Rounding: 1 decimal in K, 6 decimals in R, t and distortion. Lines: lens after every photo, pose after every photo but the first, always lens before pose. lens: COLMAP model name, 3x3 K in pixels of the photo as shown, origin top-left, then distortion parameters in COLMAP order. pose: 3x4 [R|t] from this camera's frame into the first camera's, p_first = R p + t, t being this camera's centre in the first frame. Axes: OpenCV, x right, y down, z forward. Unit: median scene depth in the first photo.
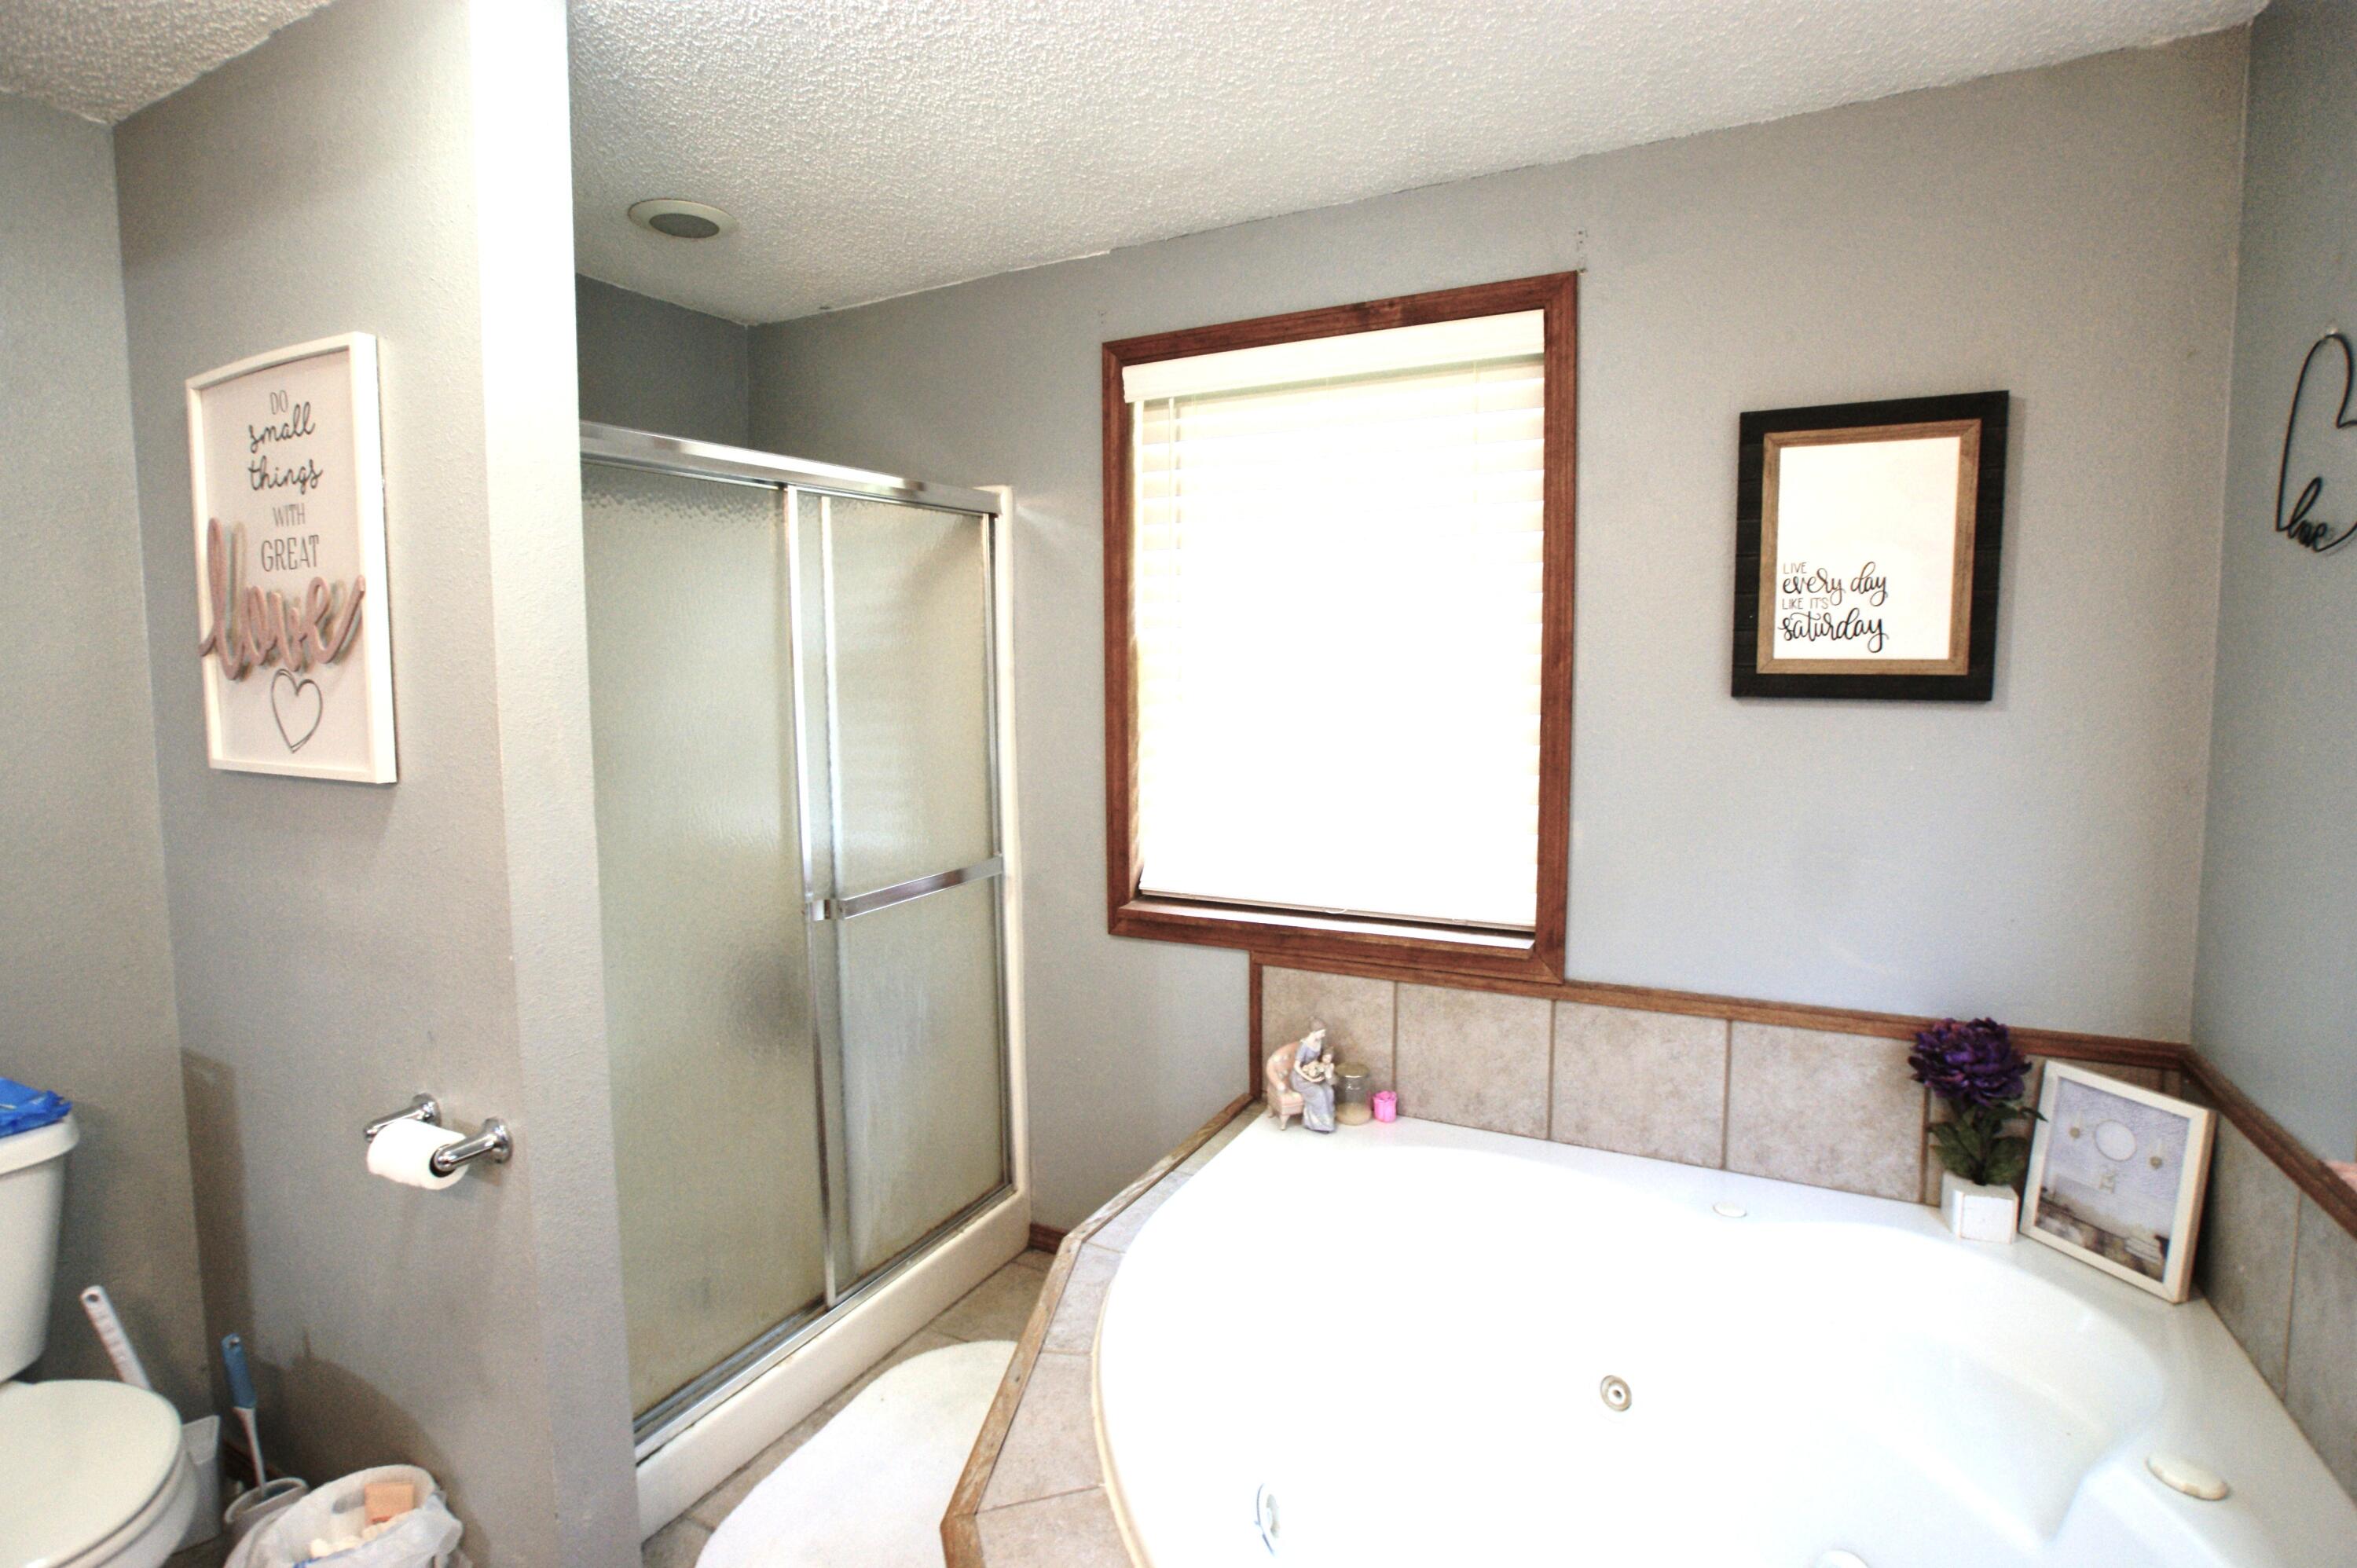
lens RADIAL K [[1132.0, 0, 1174.1], [0, 1132.0, 766.2], [0, 0, 1]] dist [-0.049697, 0.012255]
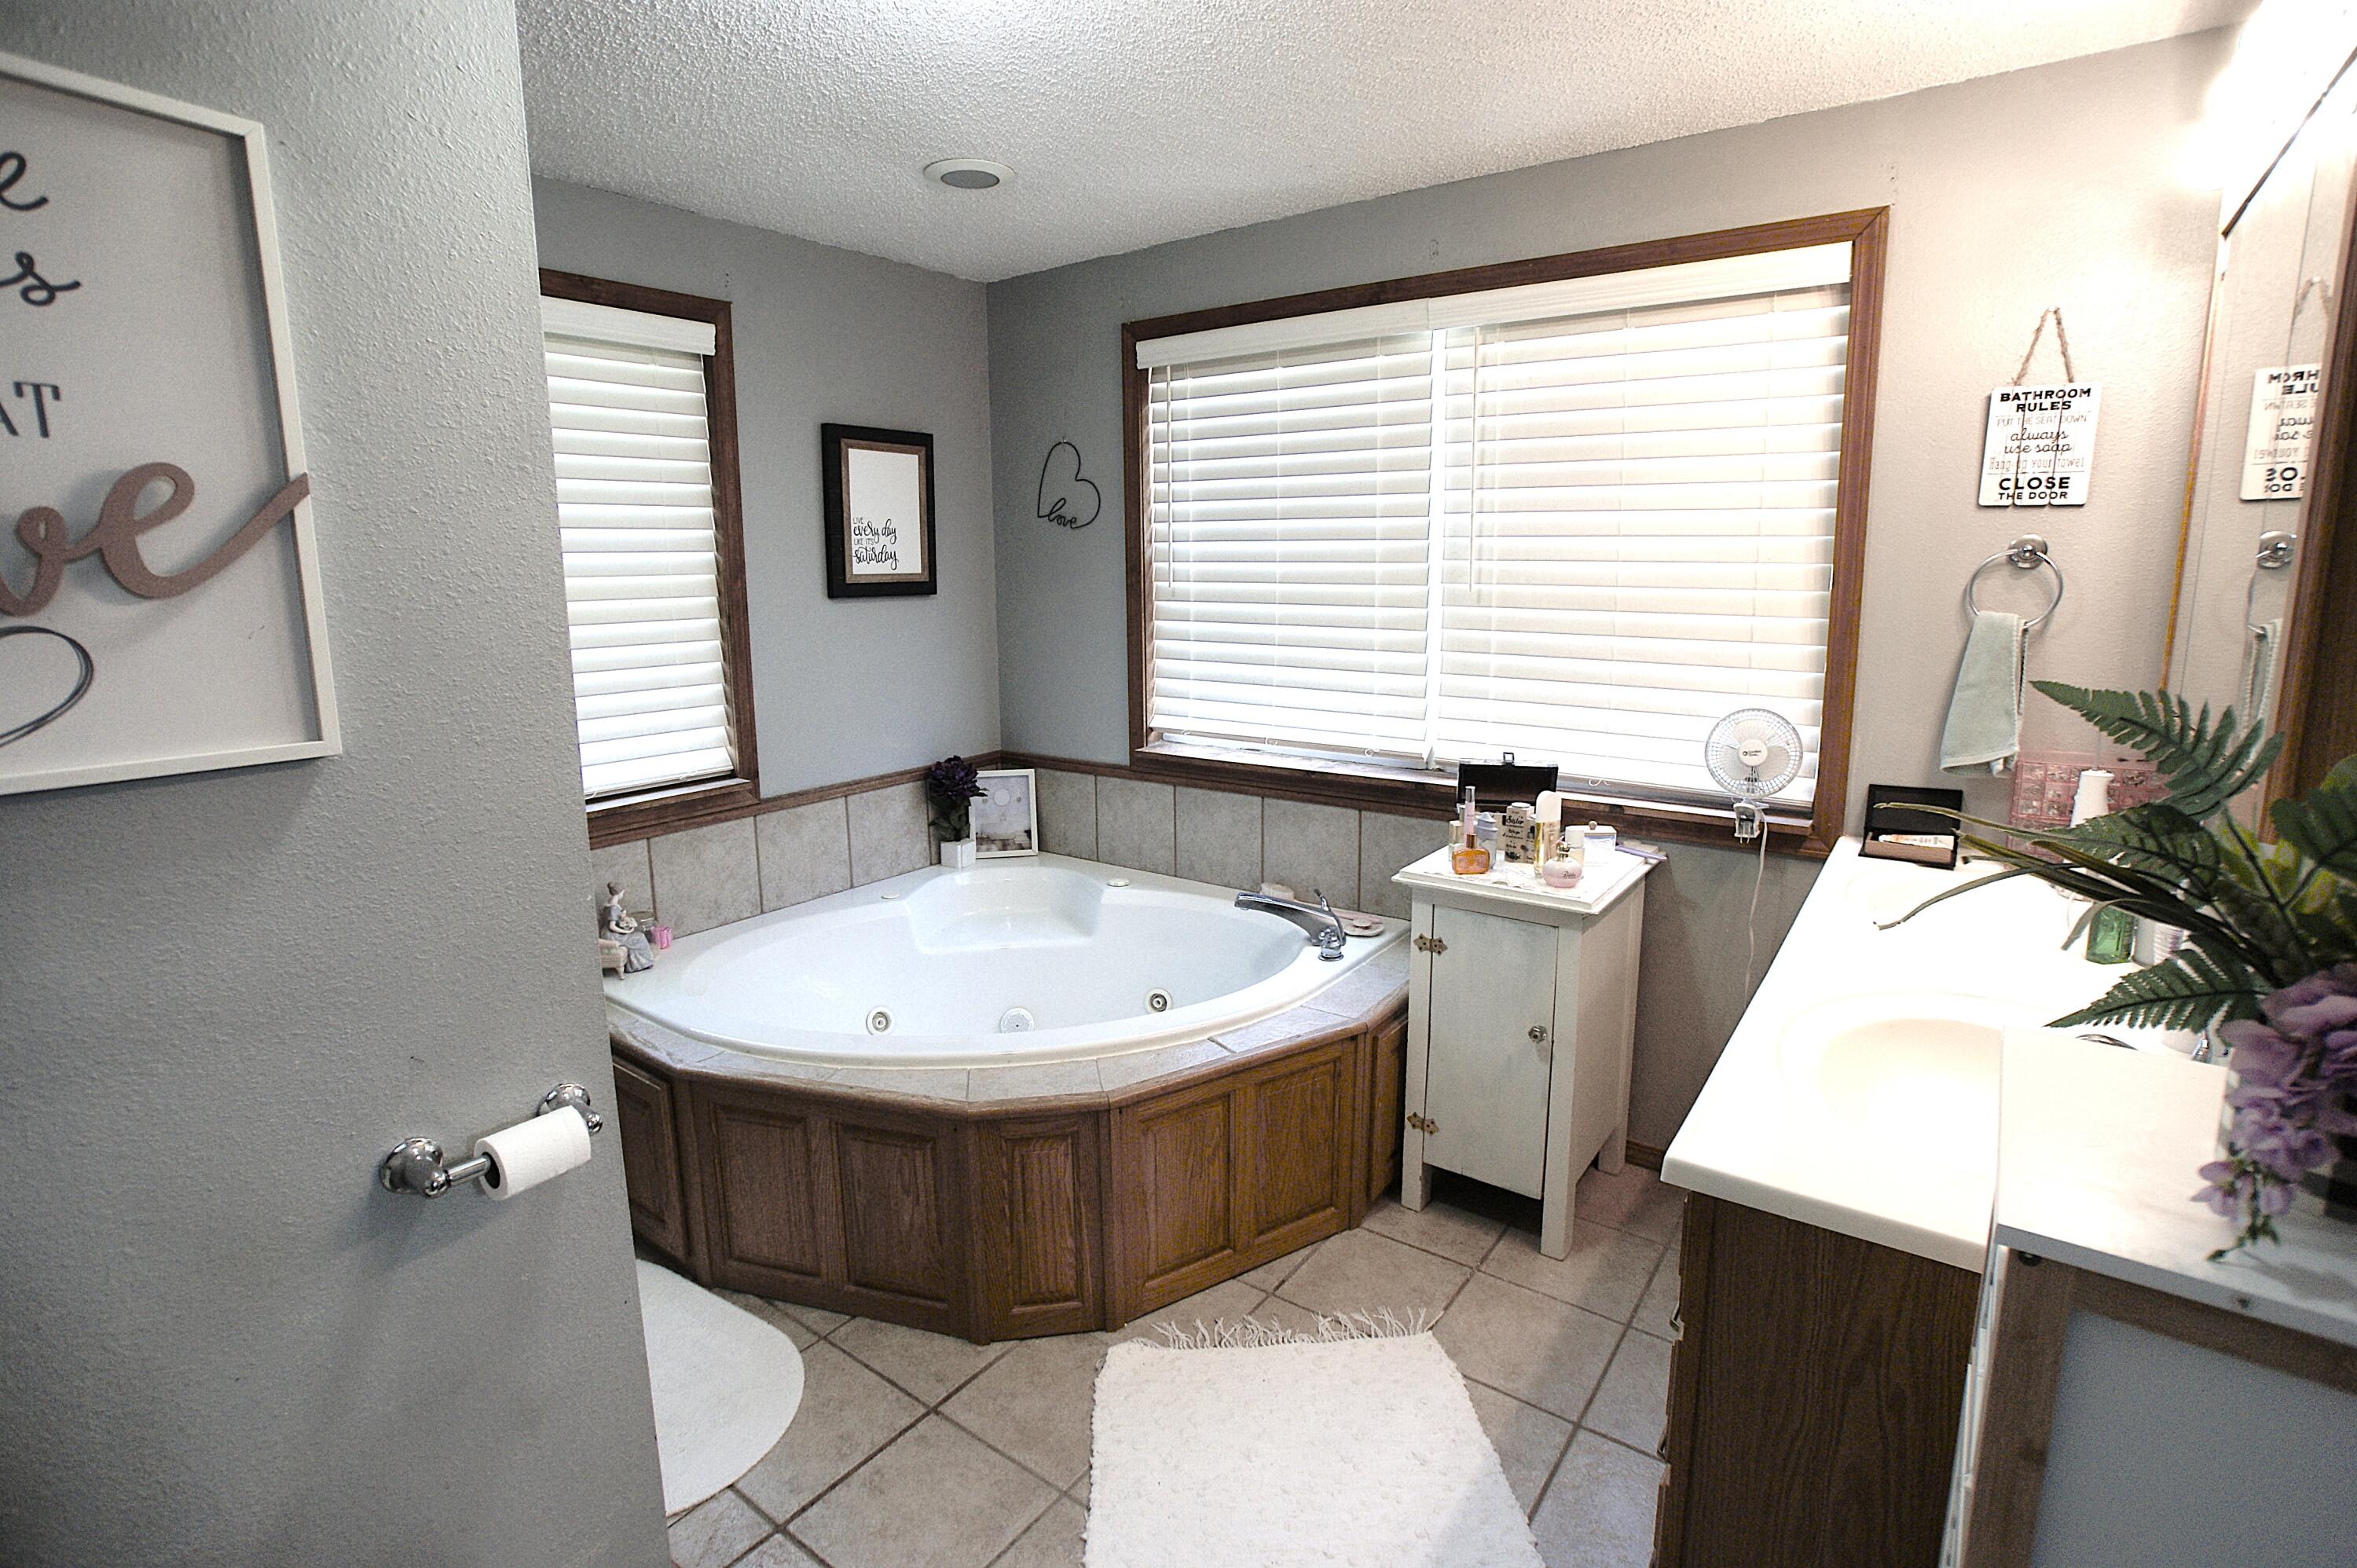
lens RADIAL K [[1132.0, 0, 1180.8], [0, 1132.0, 782.6], [0, 0, 1]] dist [-0.049697, 0.012255]
pose [[0.151080, -0.186568, 0.970756, -1.111947], [0.099939, 0.979879, 0.172768, -0.032028], [-0.983457, 0.070915, 0.166686, 0.251656]]
